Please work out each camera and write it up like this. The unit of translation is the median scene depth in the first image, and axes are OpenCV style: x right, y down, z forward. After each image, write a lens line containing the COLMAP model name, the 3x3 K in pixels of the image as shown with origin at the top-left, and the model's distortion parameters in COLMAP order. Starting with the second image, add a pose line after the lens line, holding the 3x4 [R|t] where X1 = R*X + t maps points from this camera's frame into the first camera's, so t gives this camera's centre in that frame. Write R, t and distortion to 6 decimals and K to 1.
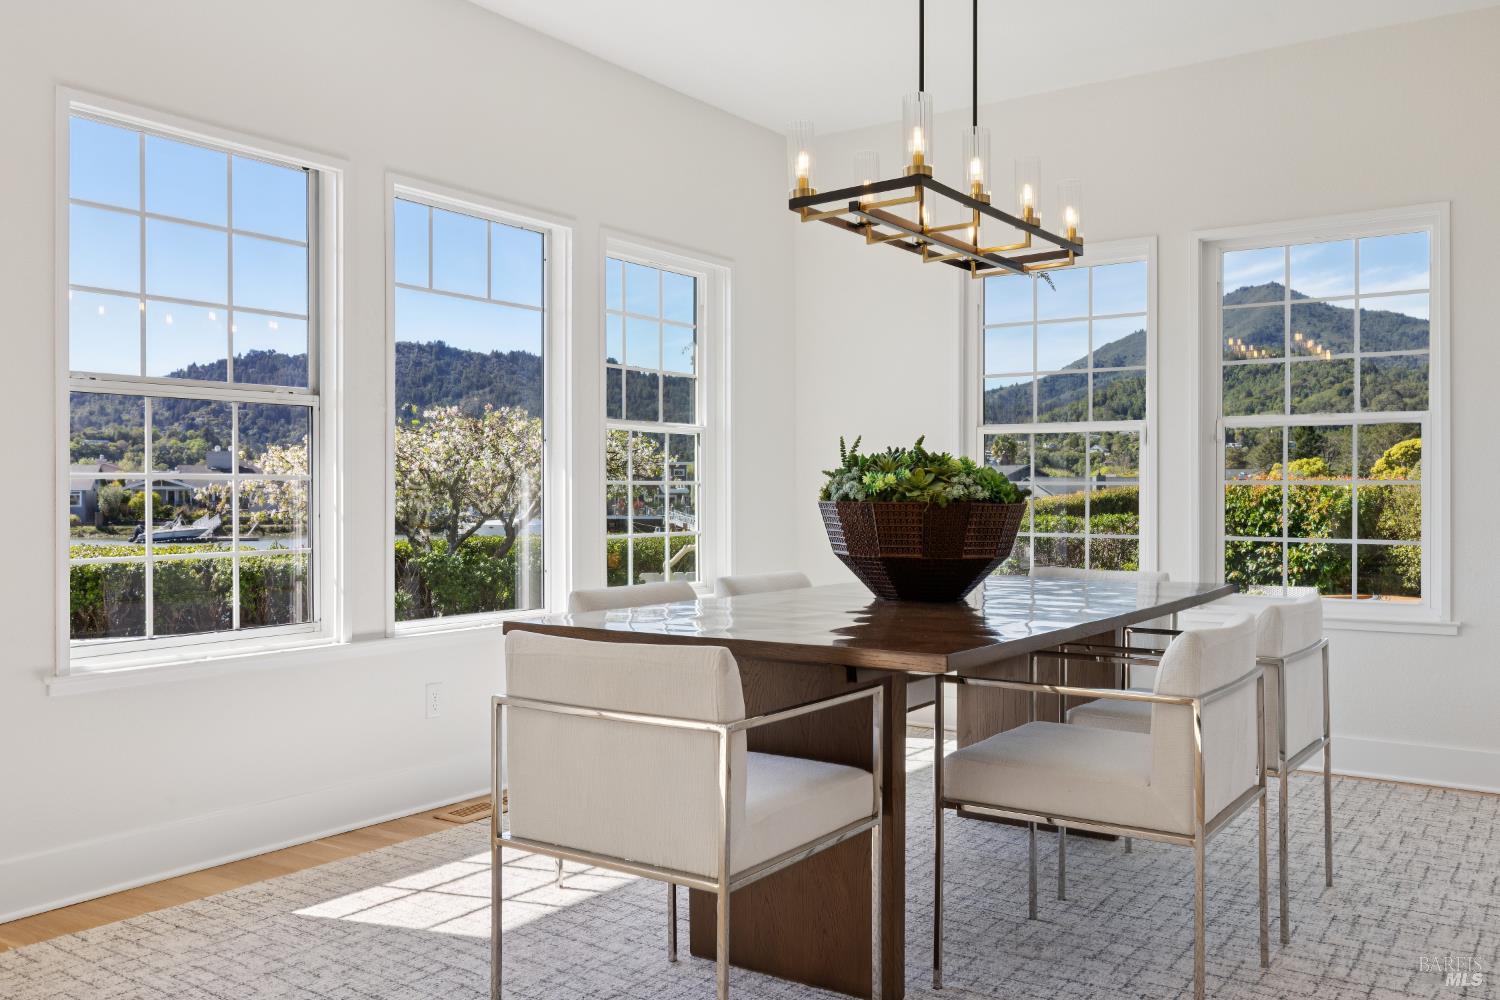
lens RADIAL K [[1258.8, 0, 749.4], [0, 1258.8, 500.3], [0, 0, 1]] dist [0.001218, 0.004926]
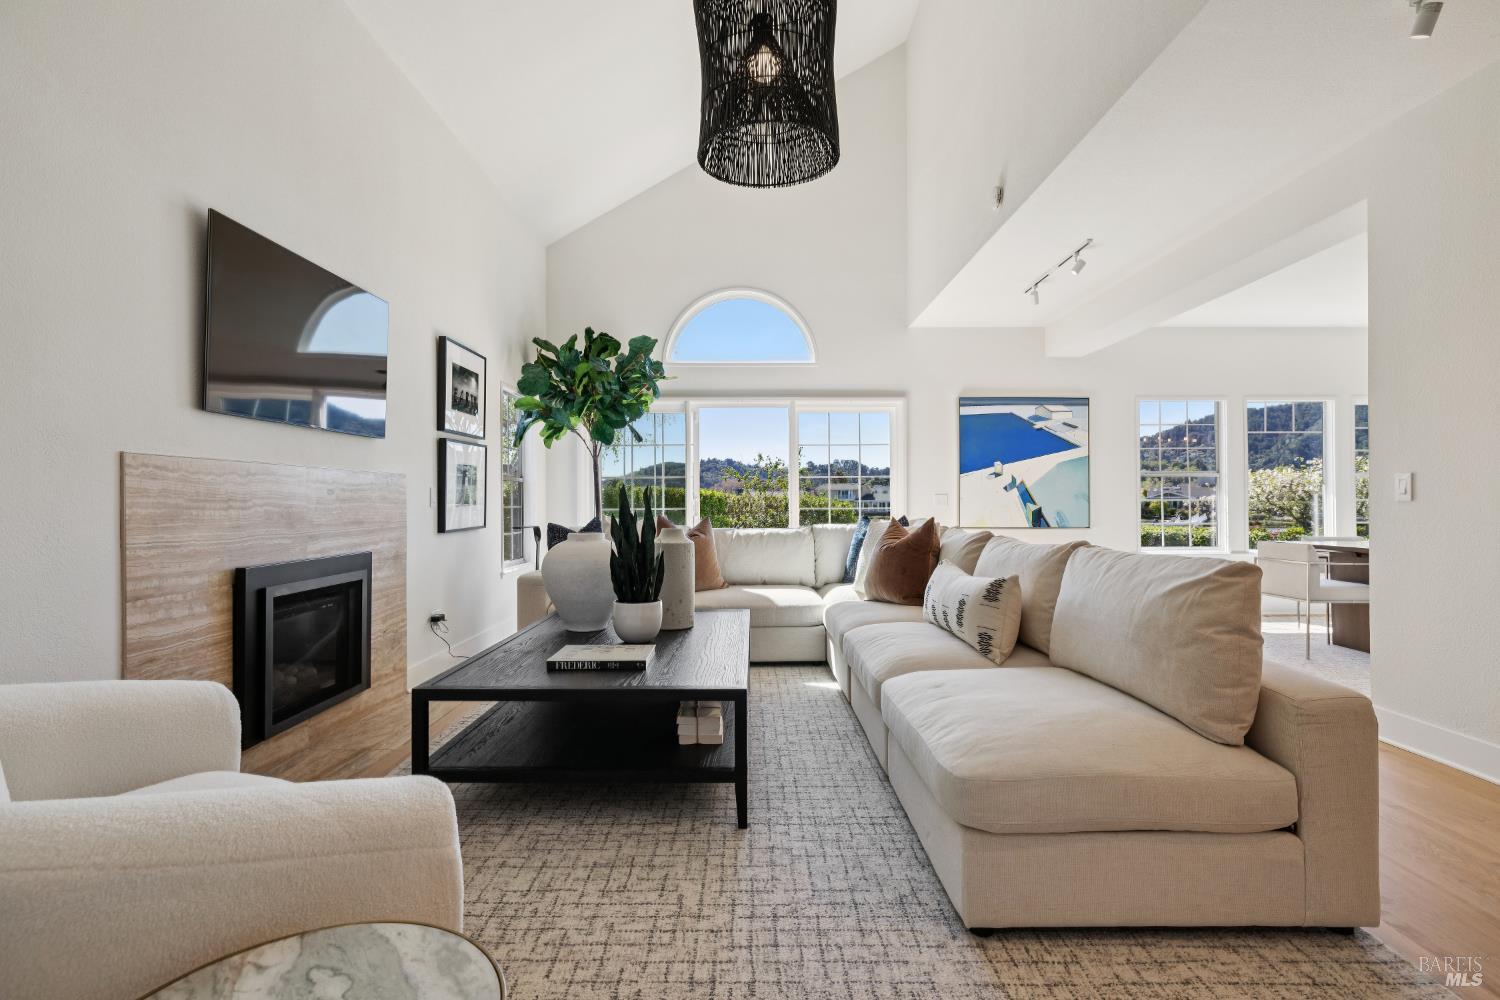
lens RADIAL K [[730.9, 0, 753.8], [0, 730.9, 502.3], [0, 0, 1]] dist [-0.000335, 0.000134]
pose [[0.578703, -0.010155, -0.815475, 0.291483], [0.006254, 0.999948, -0.008014, -0.004052], [0.815515, -0.000462, 0.578736, -0.616332]]
